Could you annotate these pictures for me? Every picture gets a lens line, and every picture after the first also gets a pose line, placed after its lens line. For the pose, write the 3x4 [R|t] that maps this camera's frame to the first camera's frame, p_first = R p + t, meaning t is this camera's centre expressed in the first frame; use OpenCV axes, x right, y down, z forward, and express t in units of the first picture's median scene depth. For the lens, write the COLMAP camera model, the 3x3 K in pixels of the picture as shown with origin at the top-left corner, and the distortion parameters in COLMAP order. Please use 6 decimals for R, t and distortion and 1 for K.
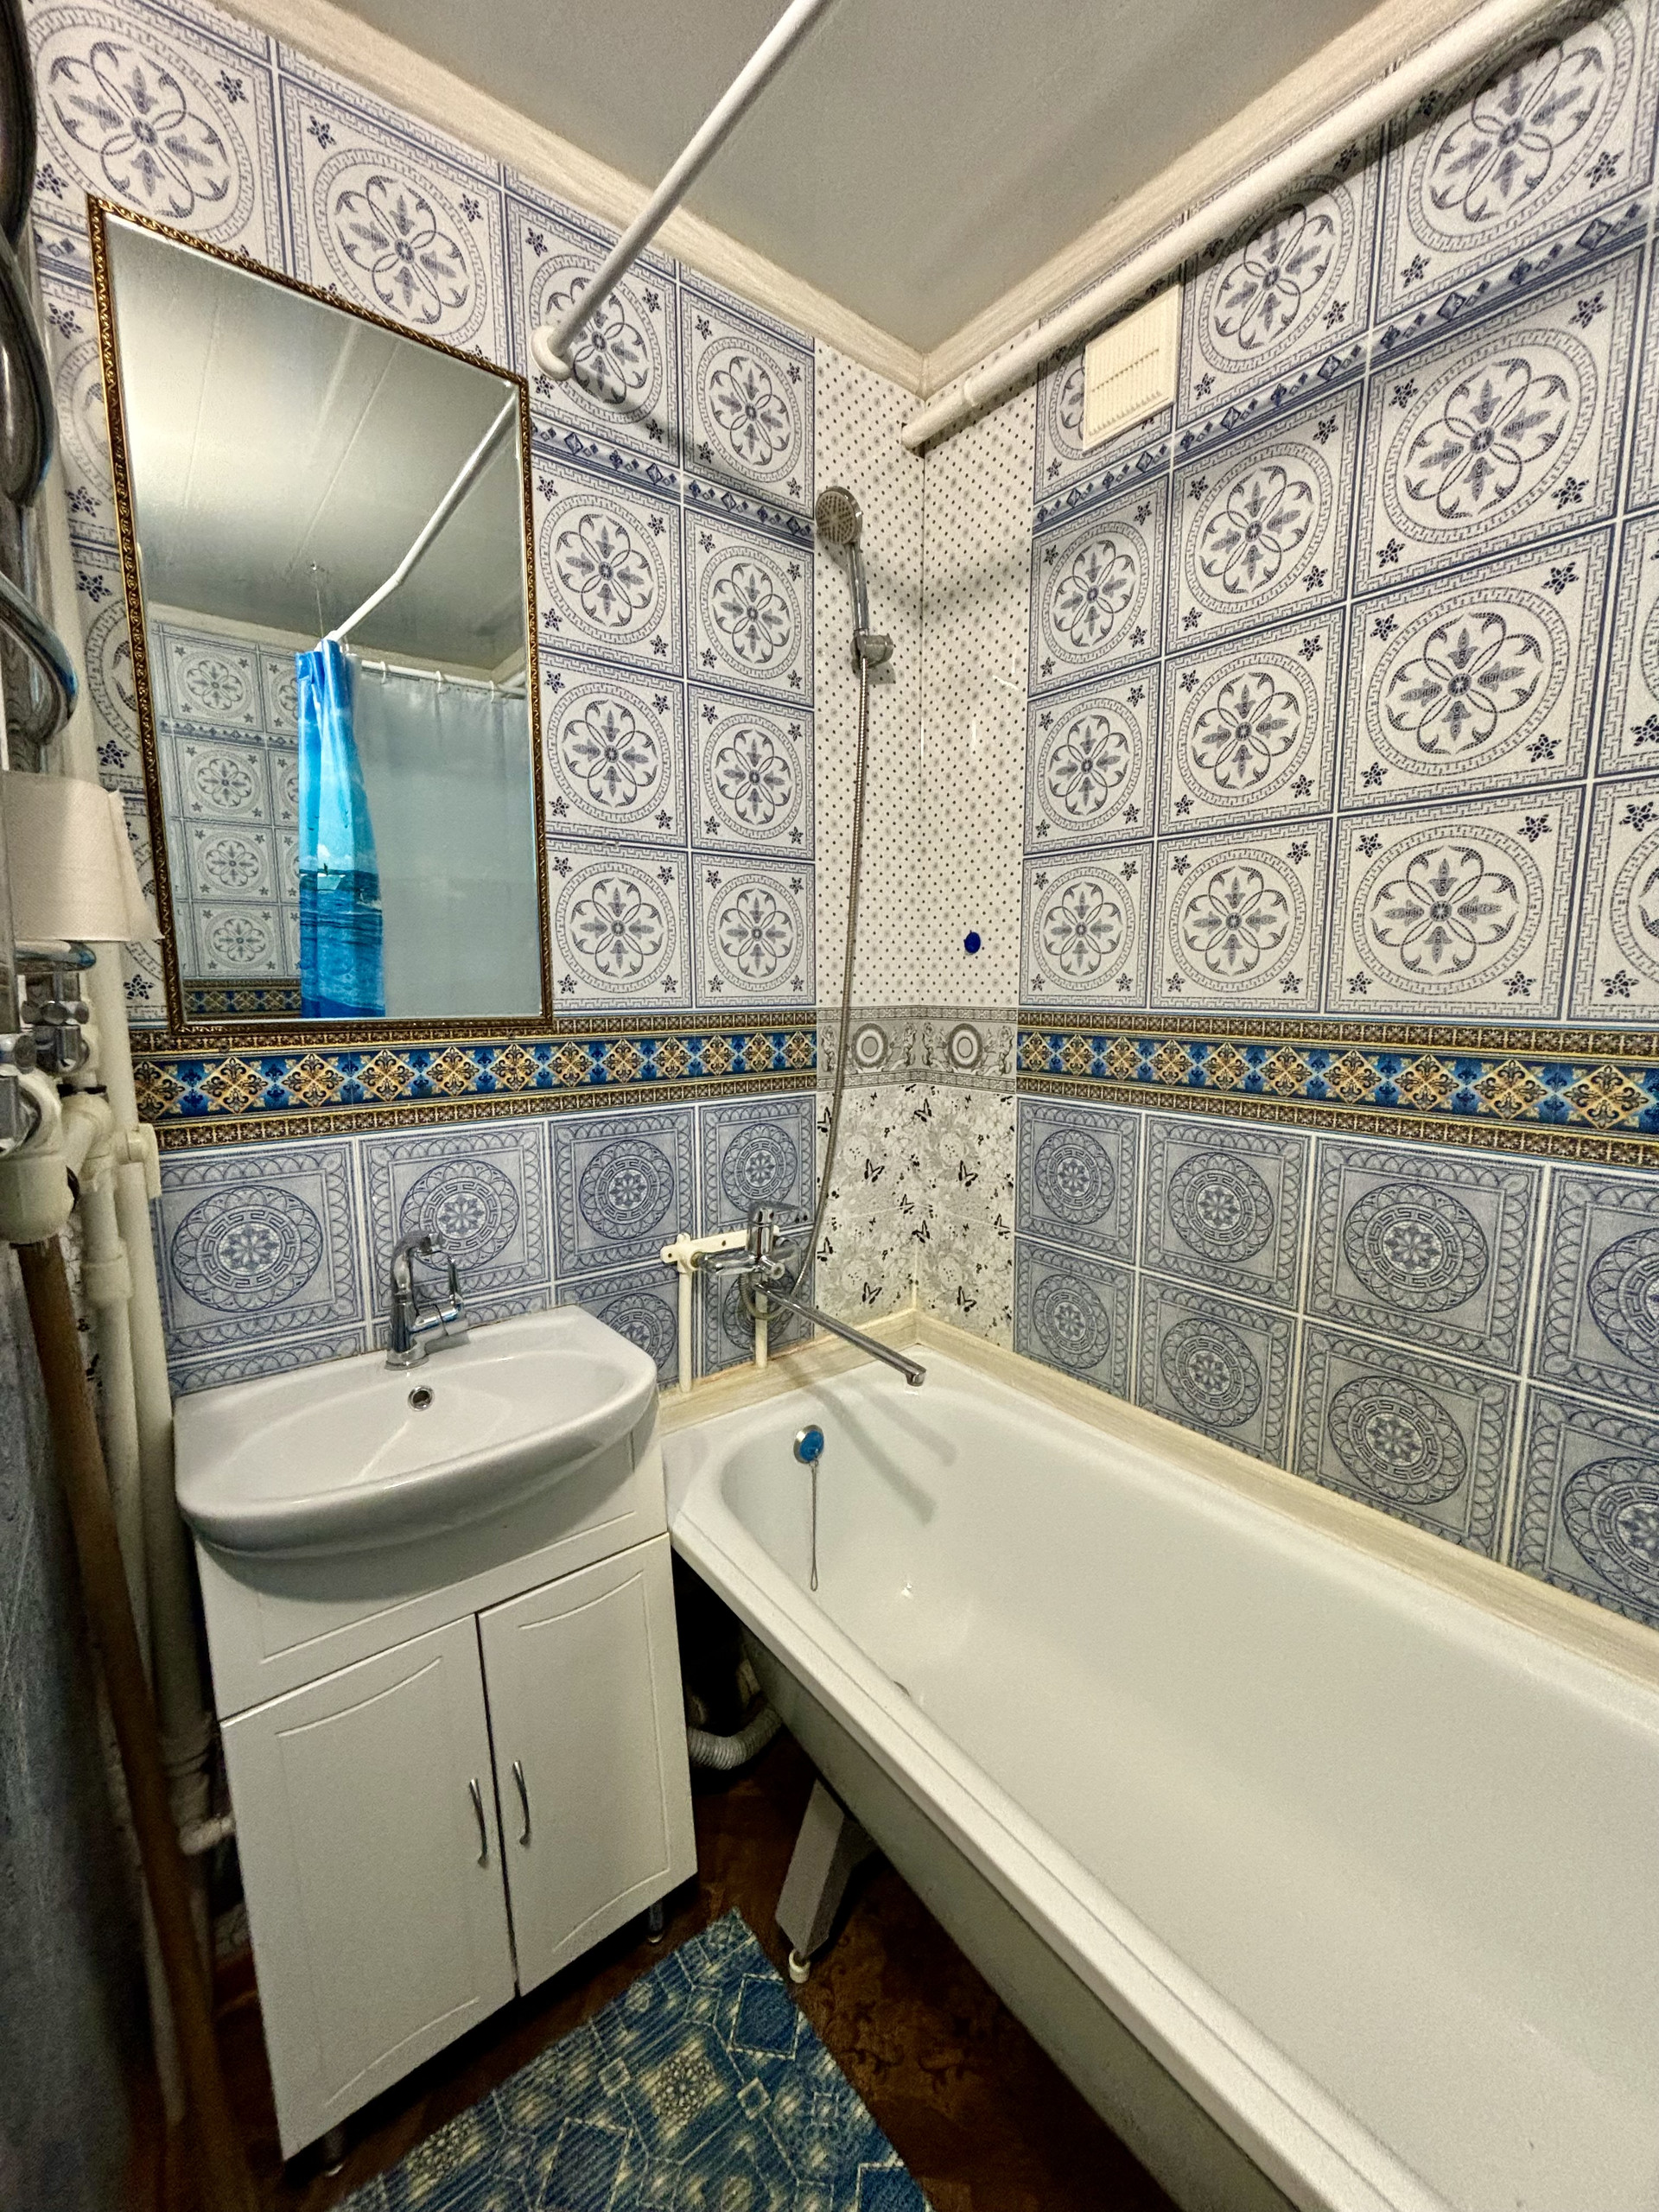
lens RADIAL K [[889.7, 0, 821.8], [0, 889.7, 1099.9], [0, 0, 1]] dist [0.002739, -0.001603]
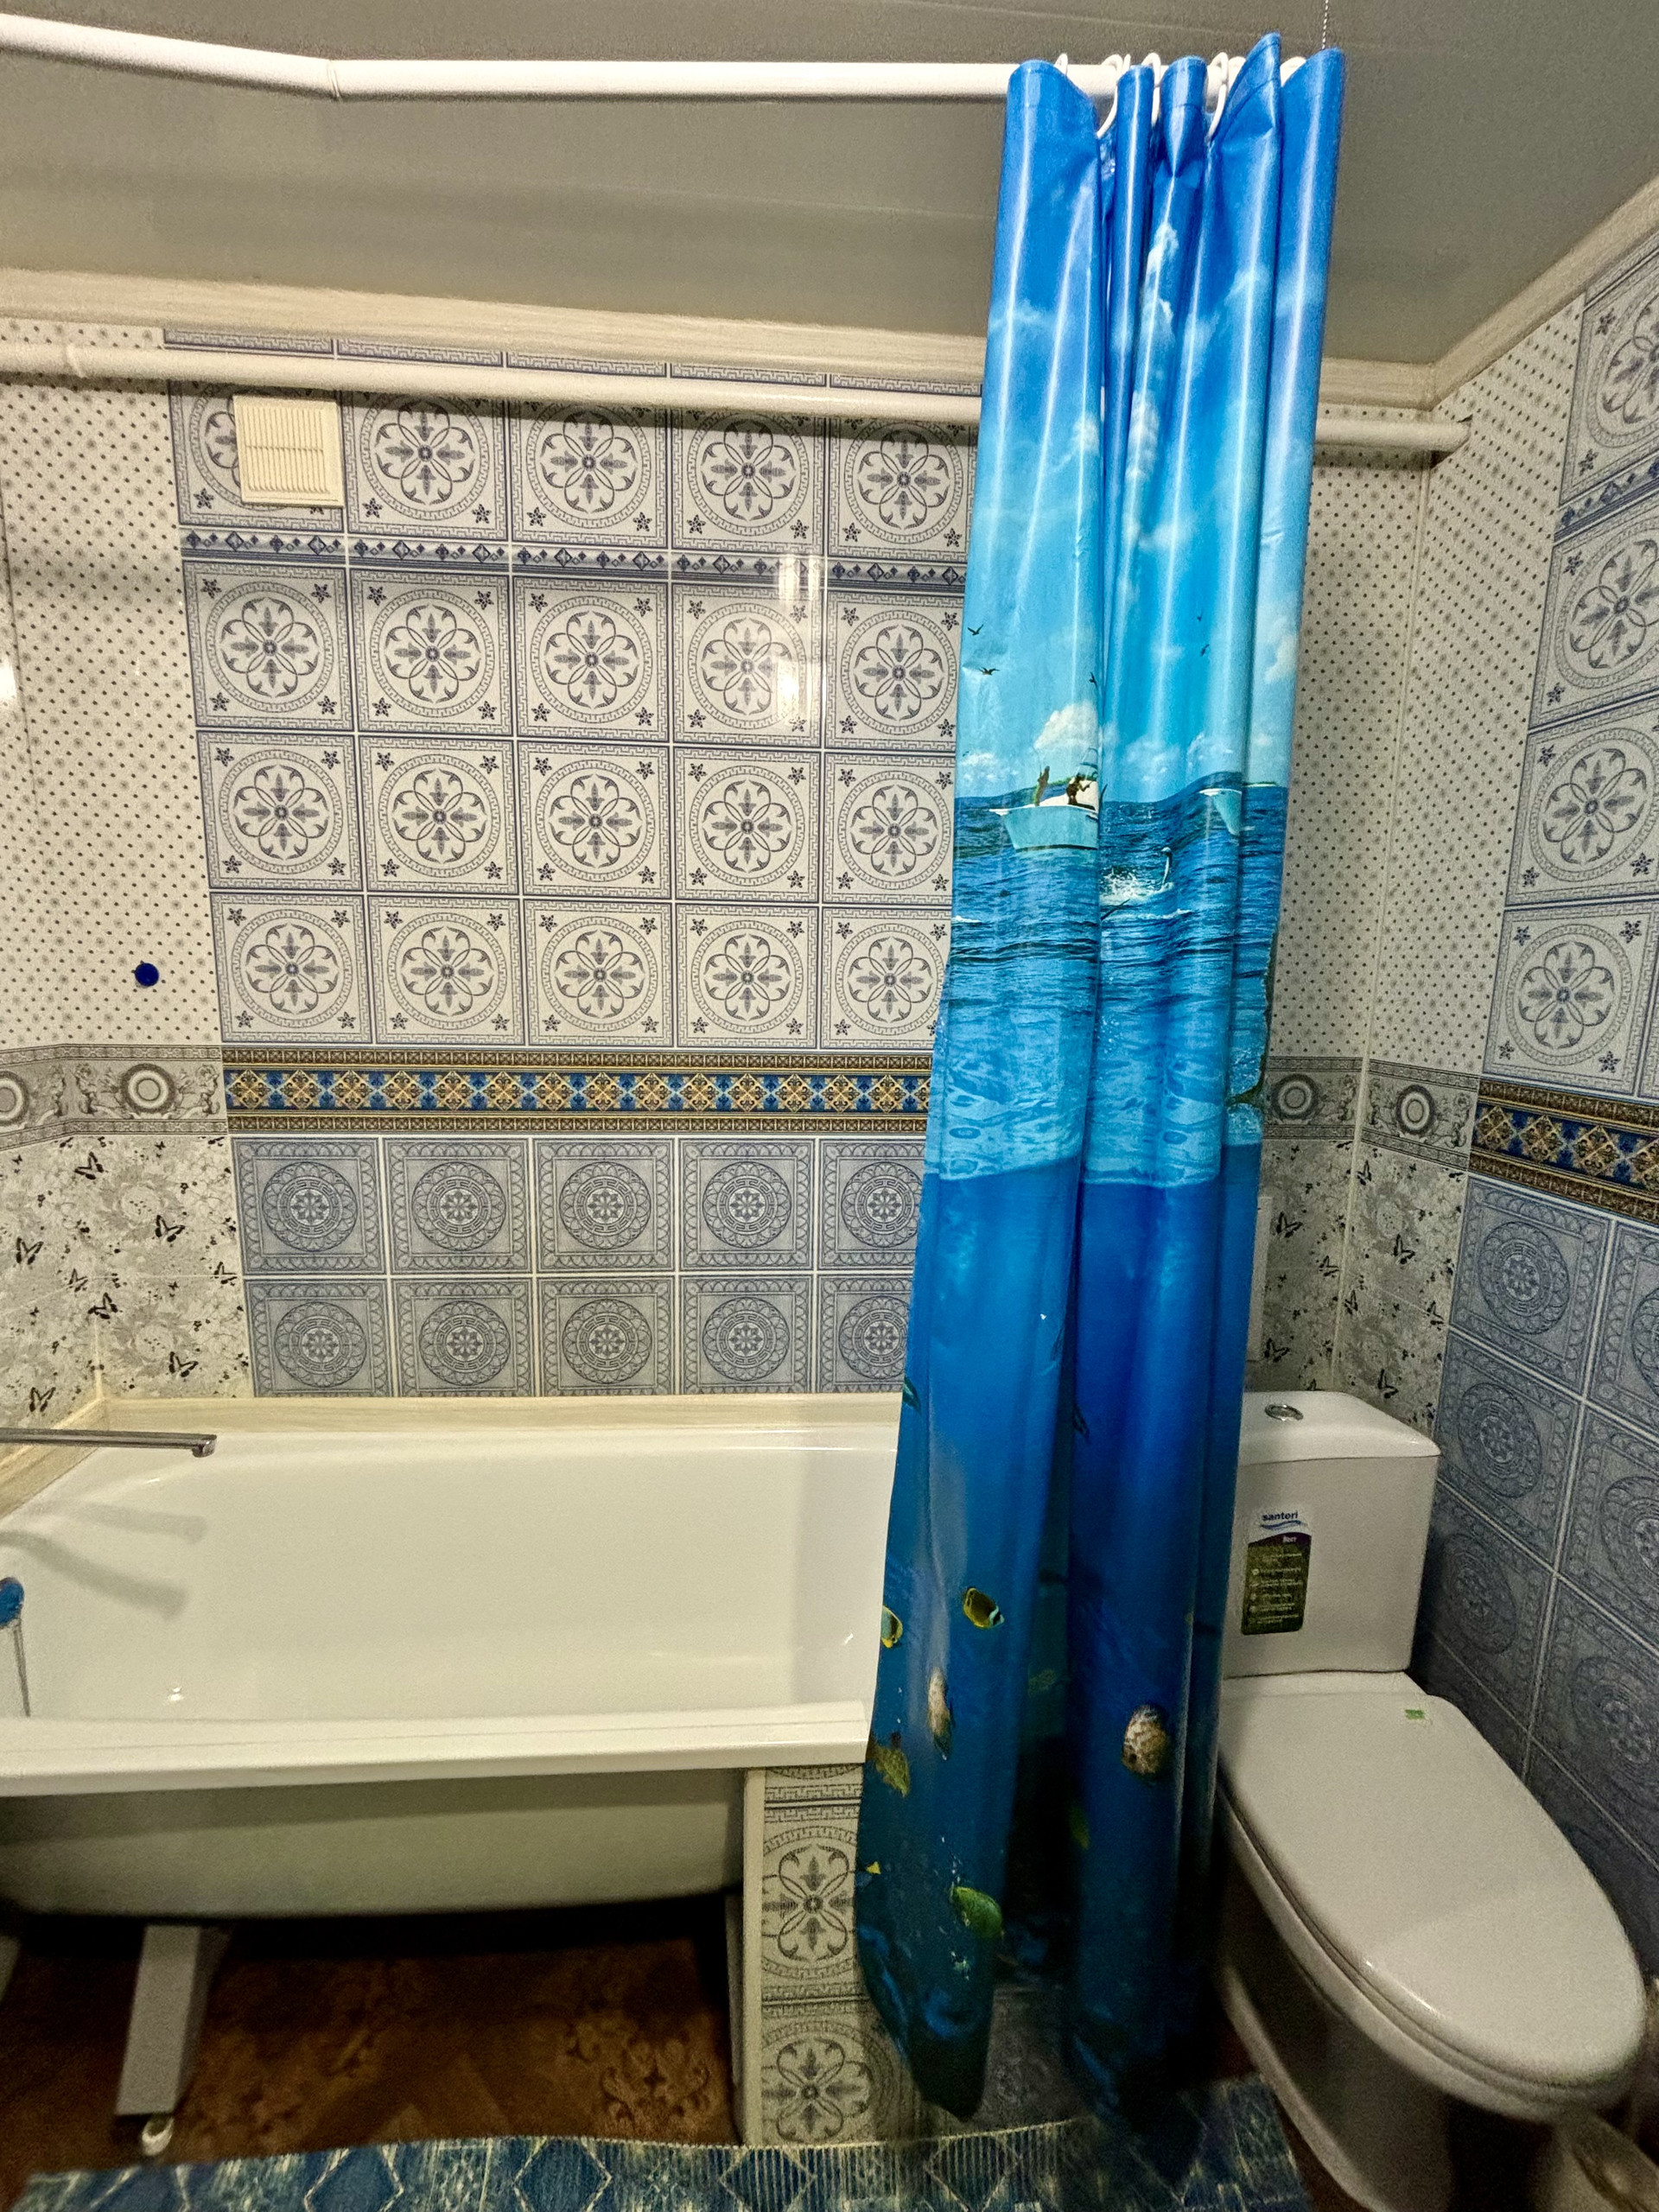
lens RADIAL K [[889.7, 0, 830.8], [0, 889.7, 1104.4], [0, 0, 1]] dist [0.002739, -0.001603]
pose [[0.559759, -0.110607, 0.821240, -0.237328], [0.096705, 0.992999, 0.067826, -0.047757], [-0.822993, 0.041452, 0.566537, -0.097417]]
